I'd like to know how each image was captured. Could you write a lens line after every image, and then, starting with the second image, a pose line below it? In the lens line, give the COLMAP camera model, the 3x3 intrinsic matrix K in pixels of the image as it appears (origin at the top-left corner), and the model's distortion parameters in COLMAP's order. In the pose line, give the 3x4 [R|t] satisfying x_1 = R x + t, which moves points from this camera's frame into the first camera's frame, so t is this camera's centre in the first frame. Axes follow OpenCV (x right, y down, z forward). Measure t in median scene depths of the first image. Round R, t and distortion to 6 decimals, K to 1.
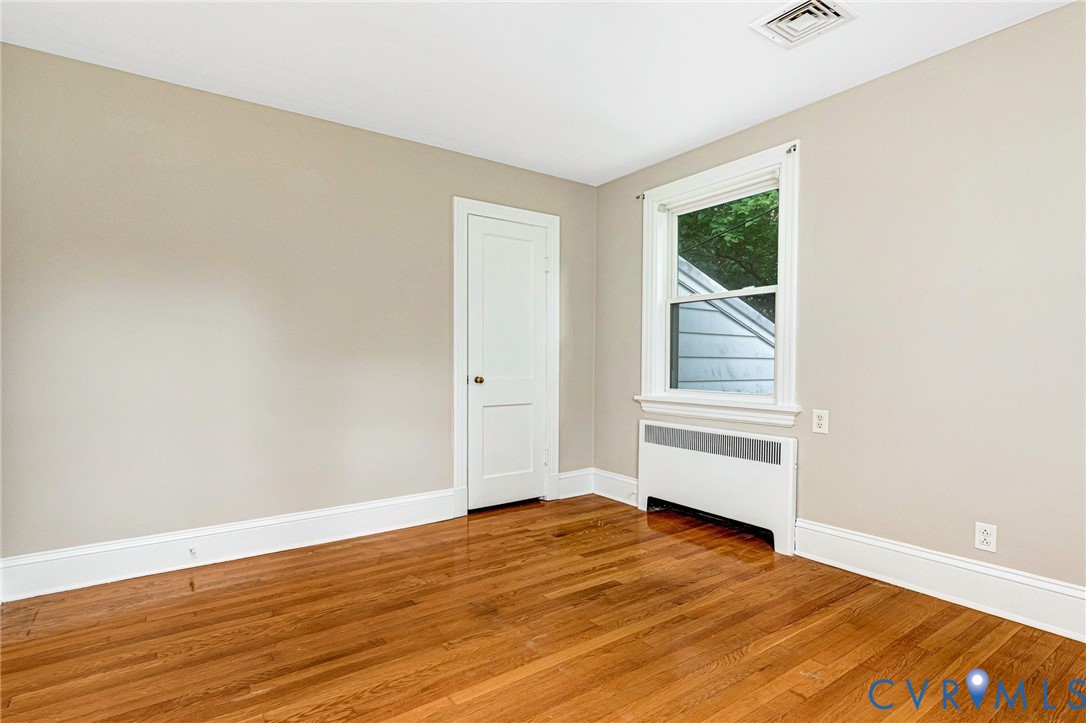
lens RADIAL K [[520.7, 0, 546.4], [0, 520.7, 366.2], [0, 0, 1]] dist [0.003684, 0.000493]
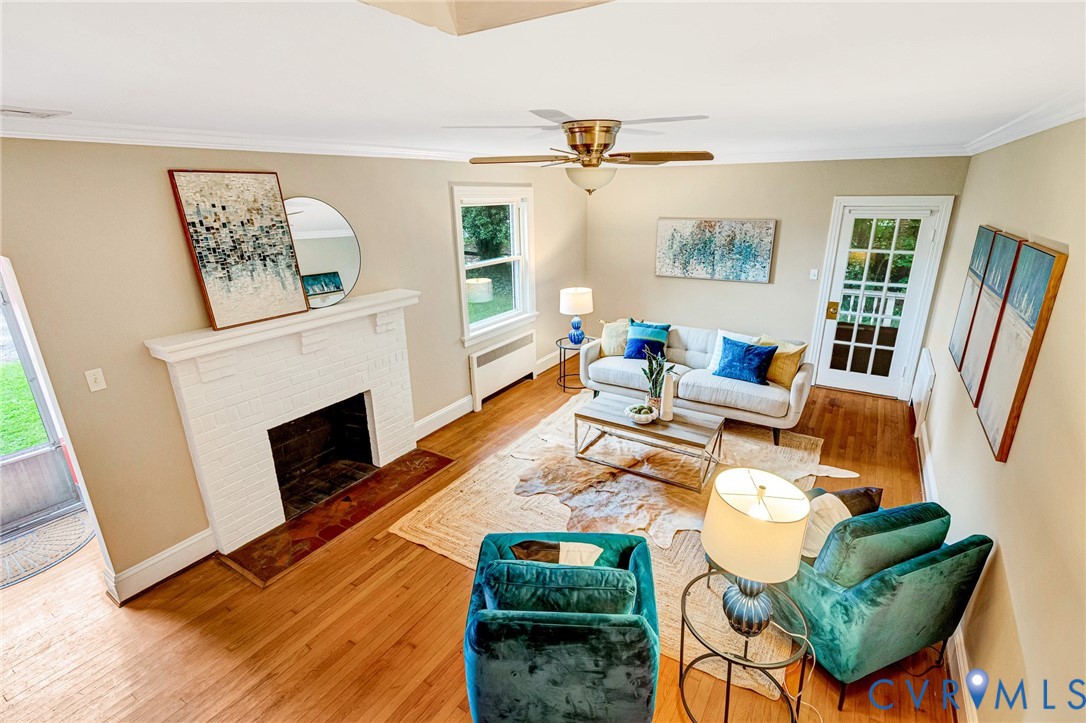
lens RADIAL K [[511.7, 0, 544.8], [0, 511.7, 357.3], [0, 0, 1]] dist [0.003887, 0.000592]
pose [[-0.404118, -0.285003, 0.869173, -1.160382], [0.013247, 0.948297, 0.317107, -0.343898], [-0.914611, 0.139662, -0.379448, 1.390534]]
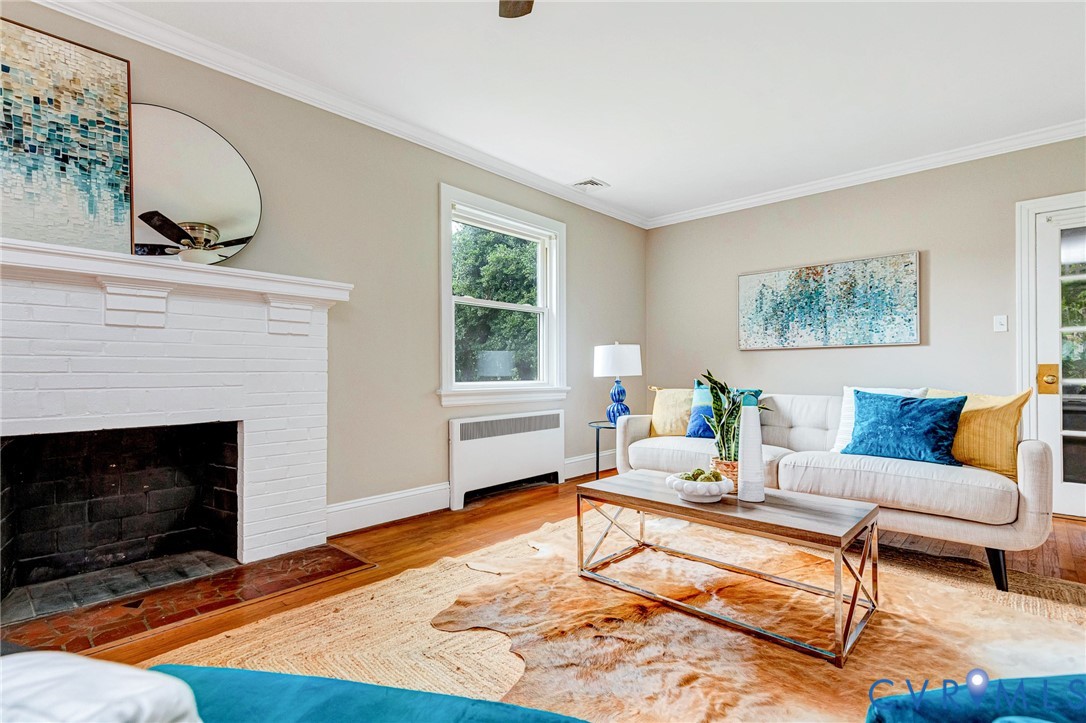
lens RADIAL K [[520.7, 0, 546.4], [0, 520.7, 366.2], [0, 0, 1]] dist [0.003684, 0.000493]
pose [[-0.231811, 0.000179, 0.972761, -0.831293], [0.002743, 0.999996, 0.000469, 0.002836], [-0.972757, 0.002777, -0.231810, 1.086285]]
